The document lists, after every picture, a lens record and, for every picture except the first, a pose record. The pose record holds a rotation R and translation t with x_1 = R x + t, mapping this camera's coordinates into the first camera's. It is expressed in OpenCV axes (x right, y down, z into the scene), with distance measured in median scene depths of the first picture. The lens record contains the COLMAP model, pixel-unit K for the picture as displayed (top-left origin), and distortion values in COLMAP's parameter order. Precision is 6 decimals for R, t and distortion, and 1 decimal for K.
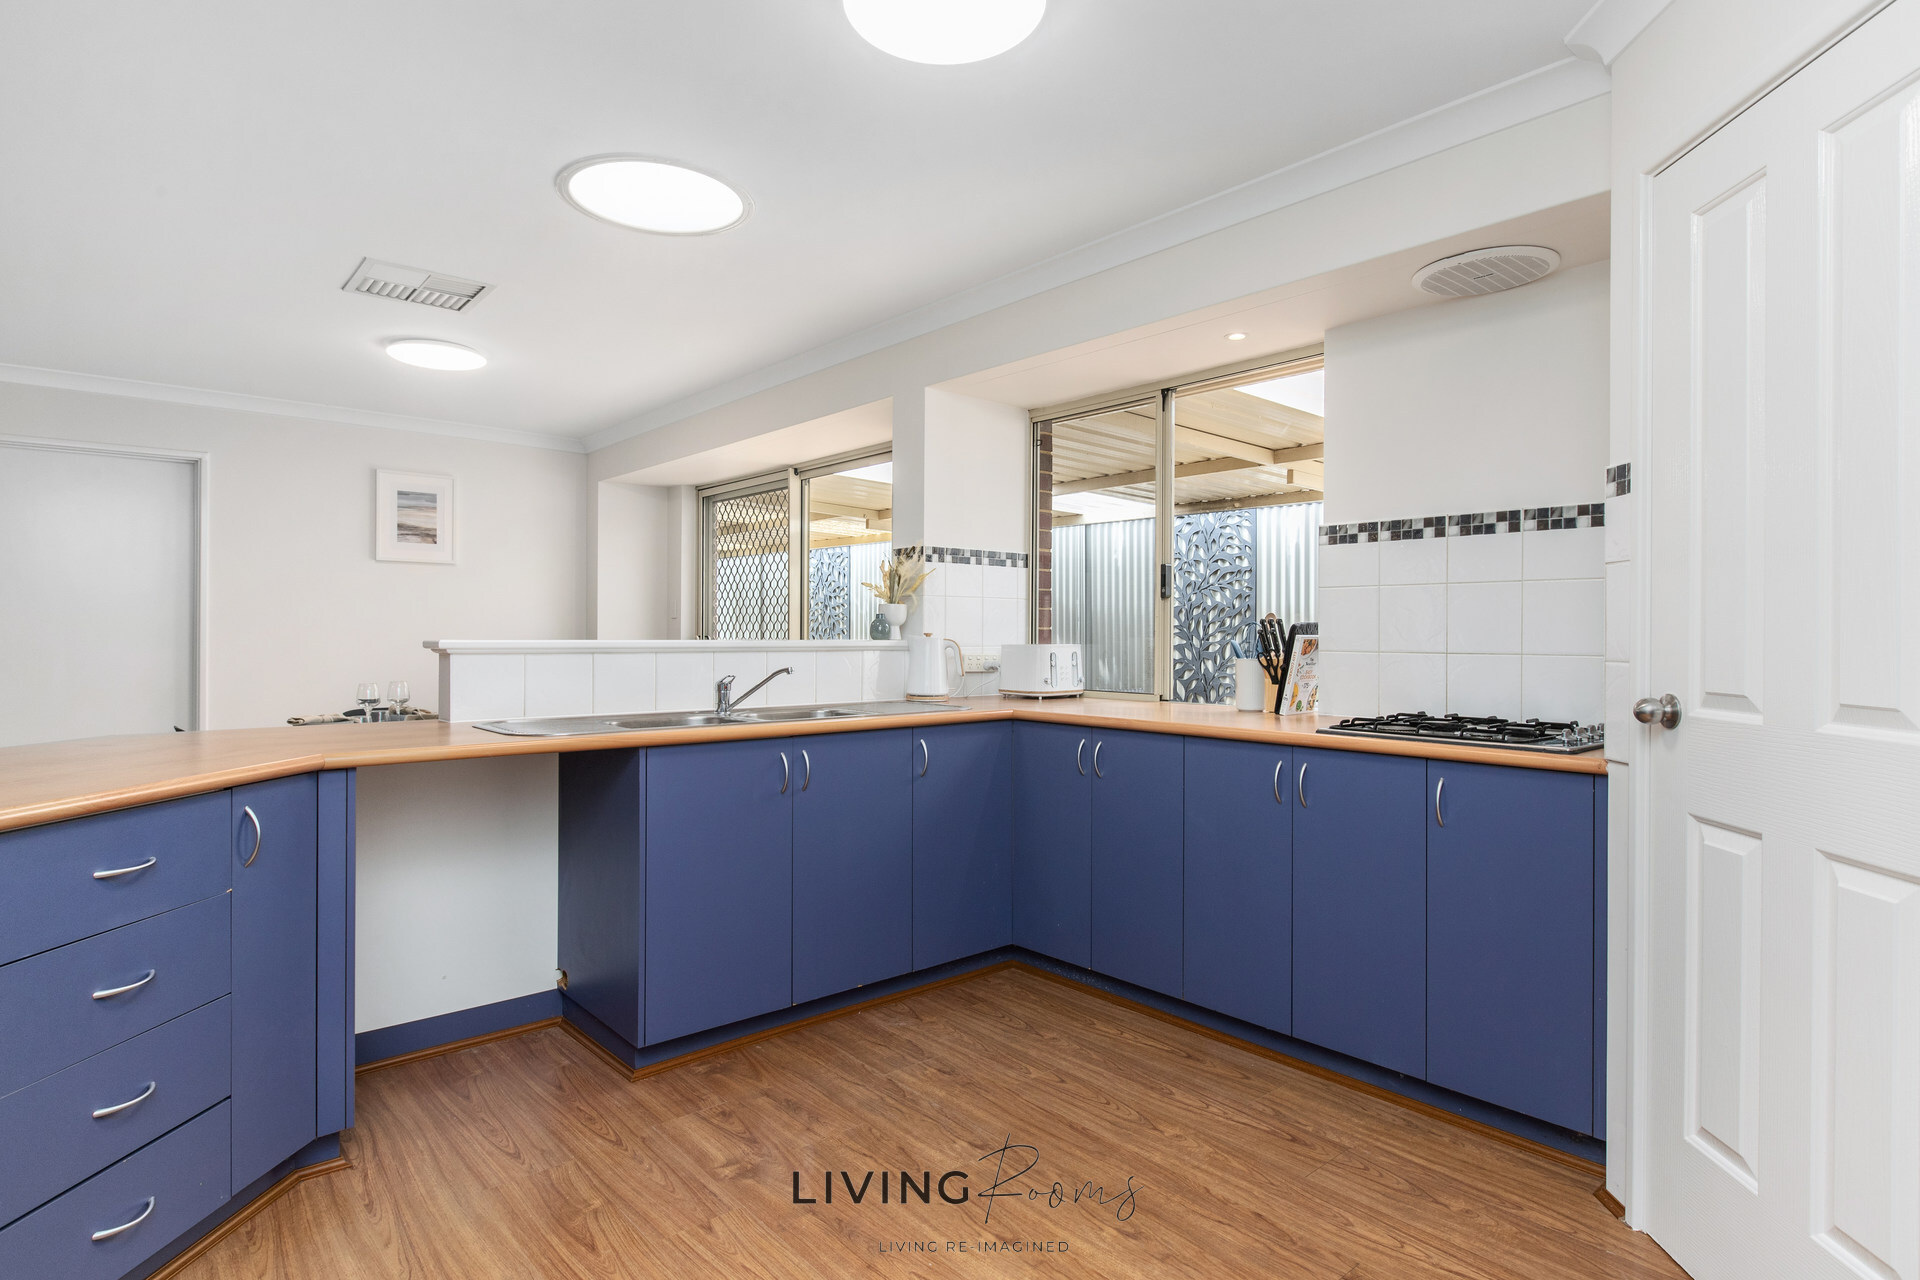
lens RADIAL K [[998.8, 0, 960.0], [0, 998.8, 640.0], [0, 0, 1]] dist [0.045780, -0.032626]
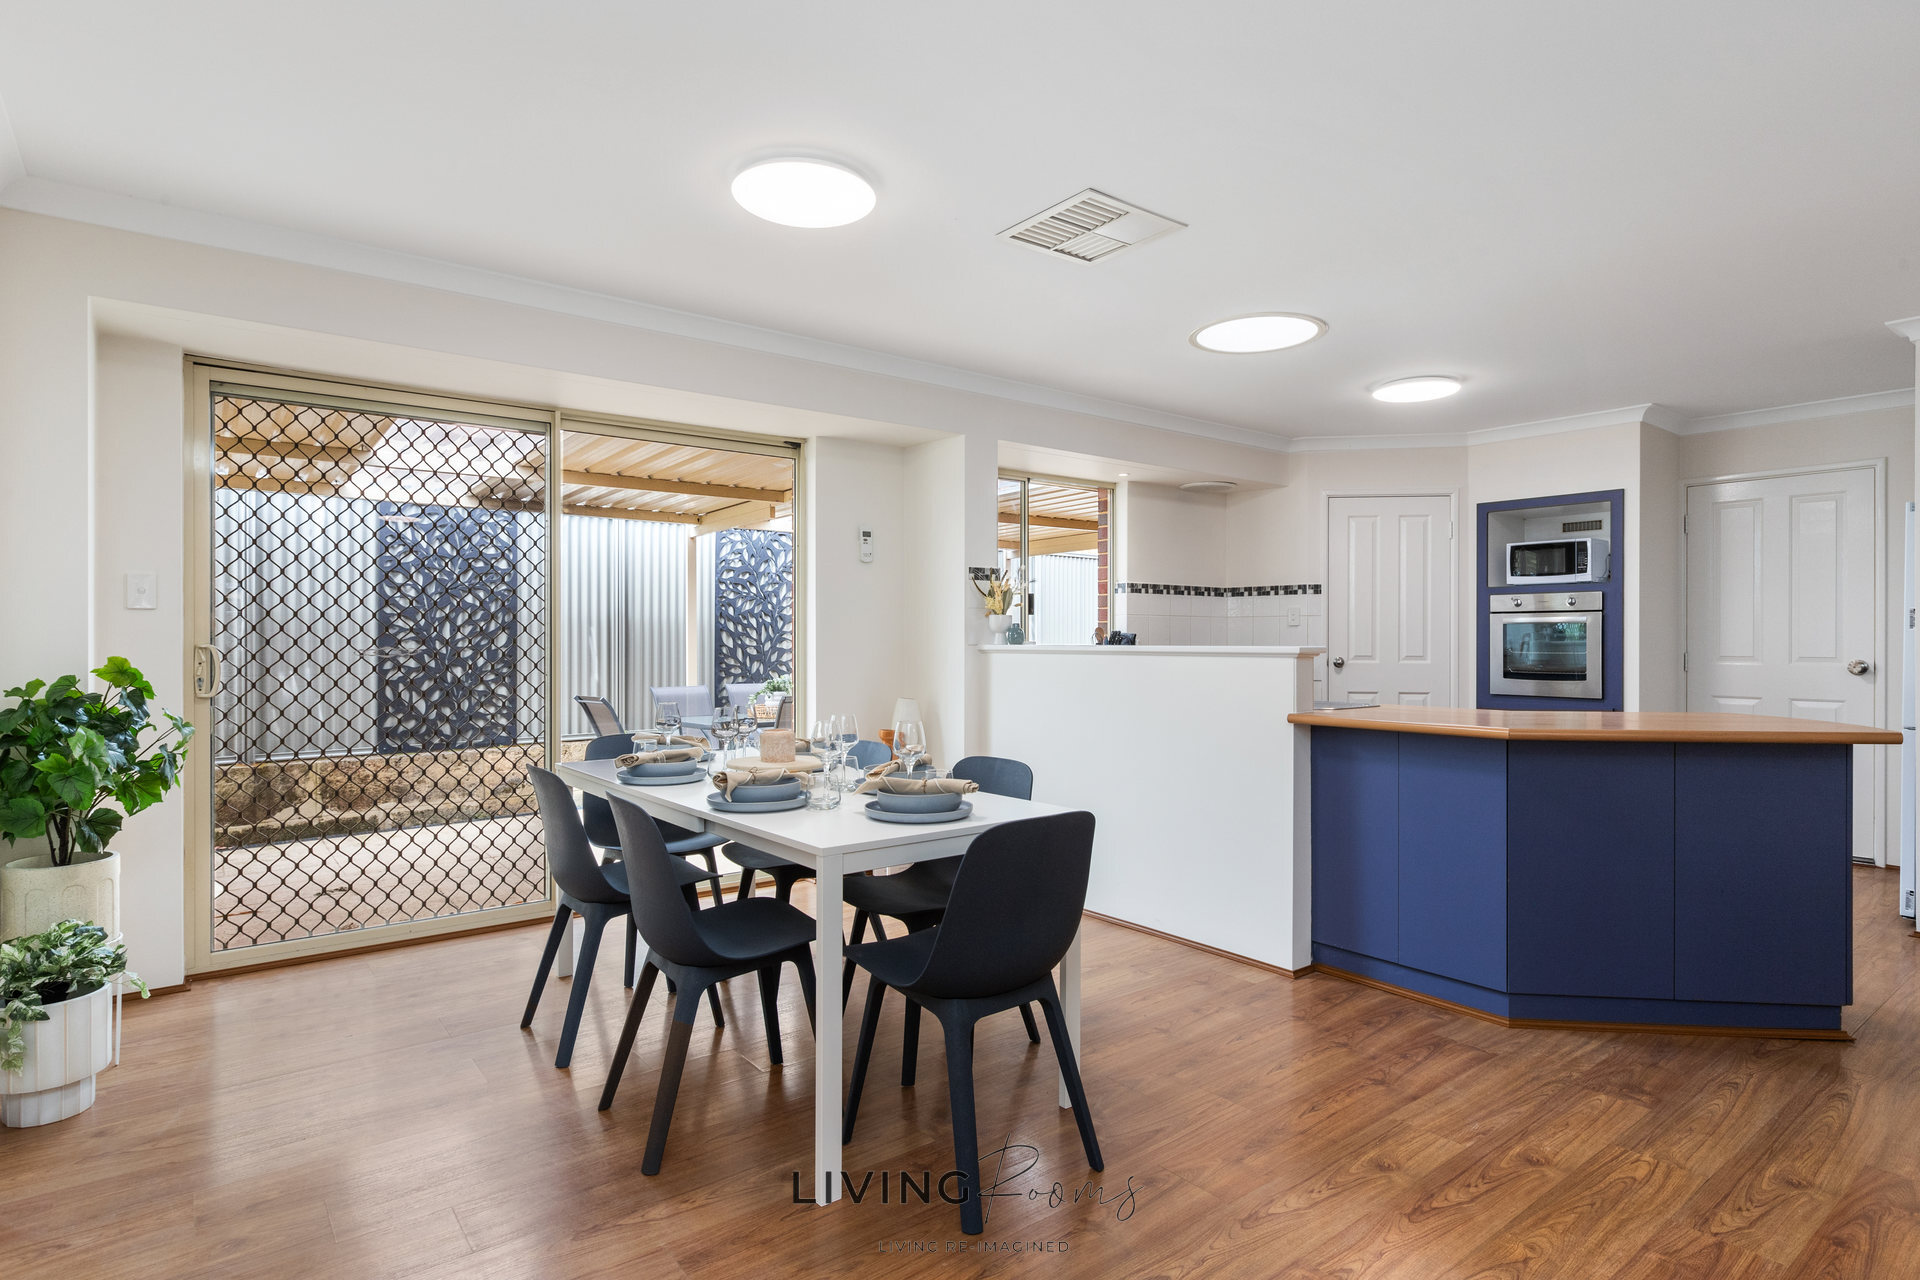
lens RADIAL K [[998.8, 0, 960.0], [0, 998.8, 640.0], [0, 0, 1]] dist [0.045780, -0.032626]
pose [[0.091929, -0.002191, 0.995763, -0.622538], [0.006891, 0.999975, 0.001564, -0.003029], [-0.995742, 0.006718, 0.091942, 0.465794]]
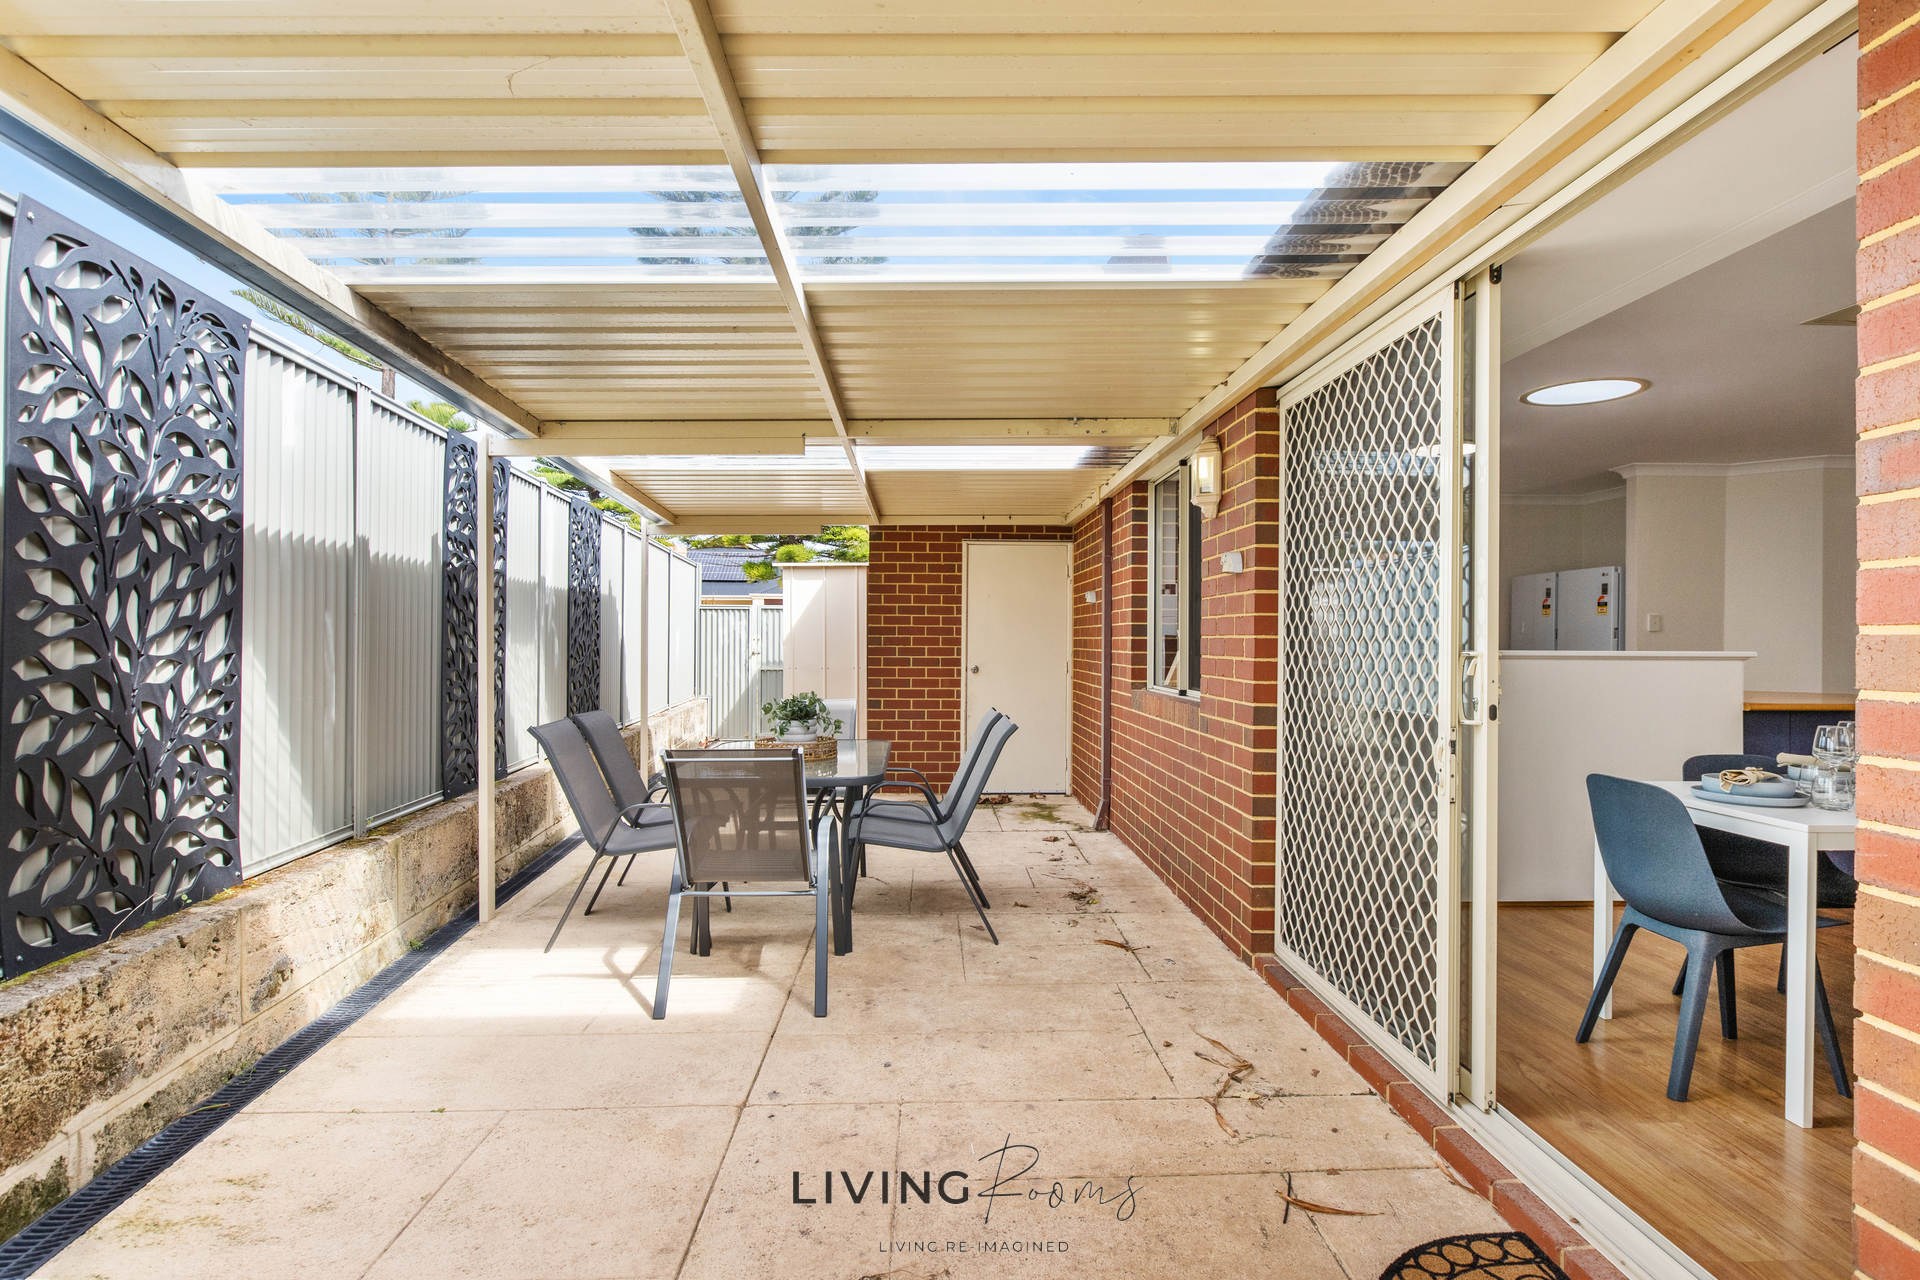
lens RADIAL K [[998.8, 0, 960.0], [0, 998.8, 640.0], [0, 0, 1]] dist [0.045780, -0.032626]
pose [[-0.749662, 0.000805, 0.661820, -0.204241], [0.004843, 0.999979, 0.004270, -0.004481], [-0.661803, 0.006407, -0.749651, 1.086353]]
